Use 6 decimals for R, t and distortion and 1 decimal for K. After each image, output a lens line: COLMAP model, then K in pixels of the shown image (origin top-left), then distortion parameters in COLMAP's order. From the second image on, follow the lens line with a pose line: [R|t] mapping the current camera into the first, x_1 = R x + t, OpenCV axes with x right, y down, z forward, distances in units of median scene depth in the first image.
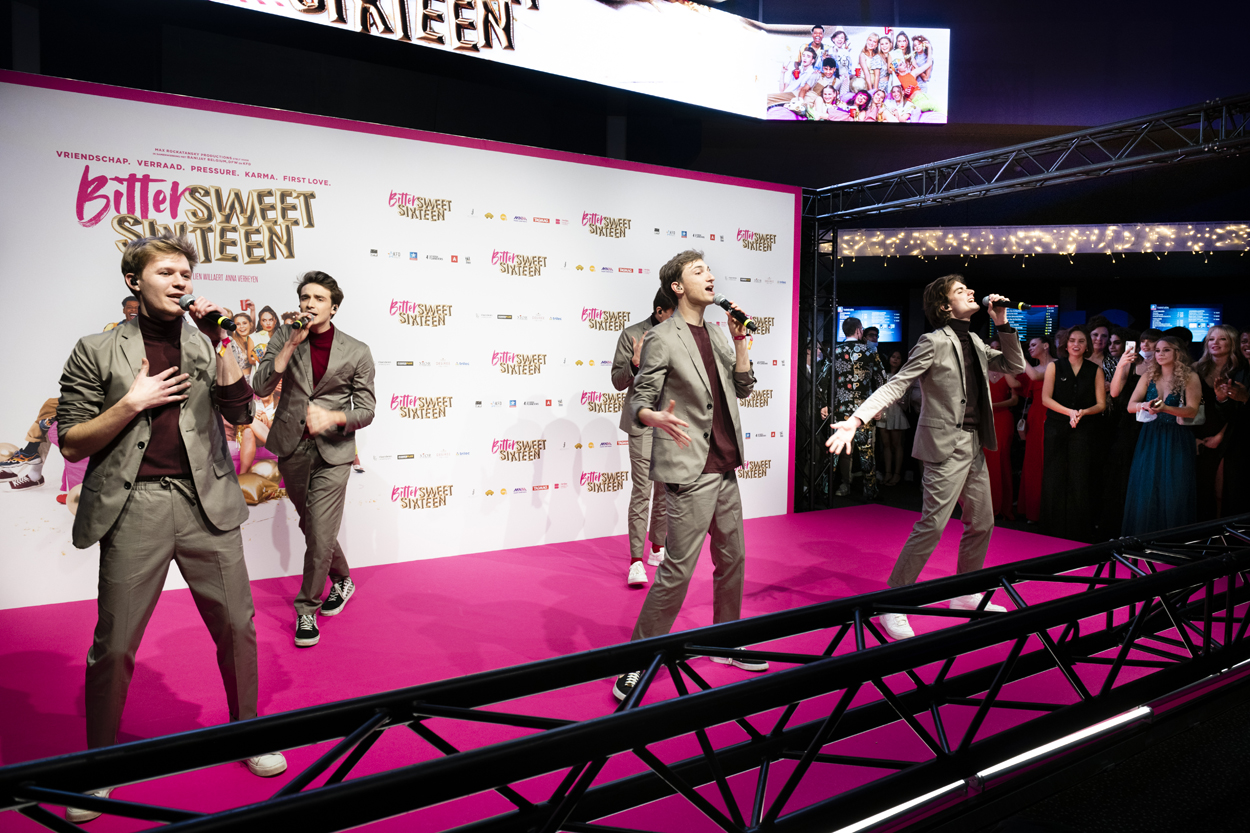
lens RADIAL K [[877.7, 0, 643.2], [0, 877.7, 406.7], [0, 0, 1]] dist [-0.033172, 0.008710]
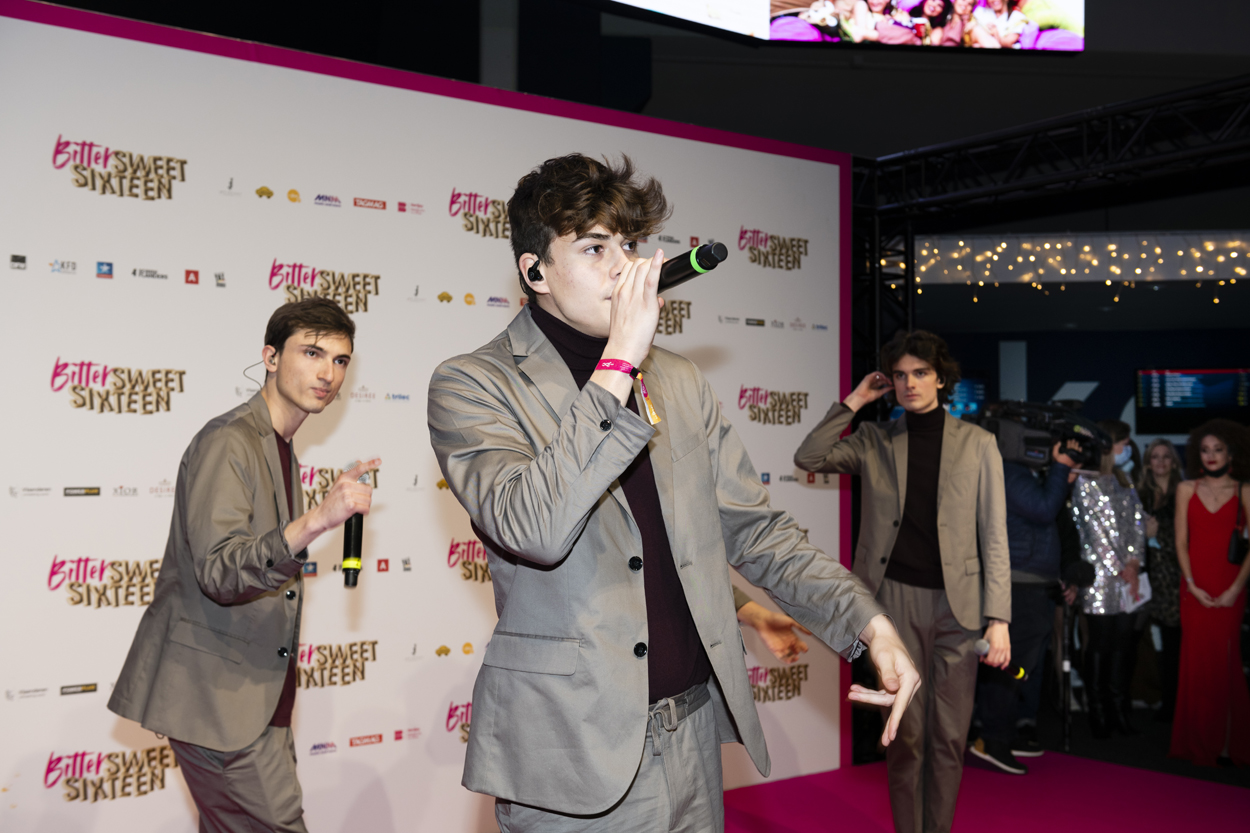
lens RADIAL K [[1501.4, 0, 669.8], [0, 1501.4, 409.0], [0, 0, 1]] dist [0.023159, 0.000000]
pose [[0.995057, -0.006424, 0.099101, -0.036282], [0.015574, 0.995652, -0.091837, -0.014772], [-0.098080, 0.092927, 0.990830, 0.158856]]
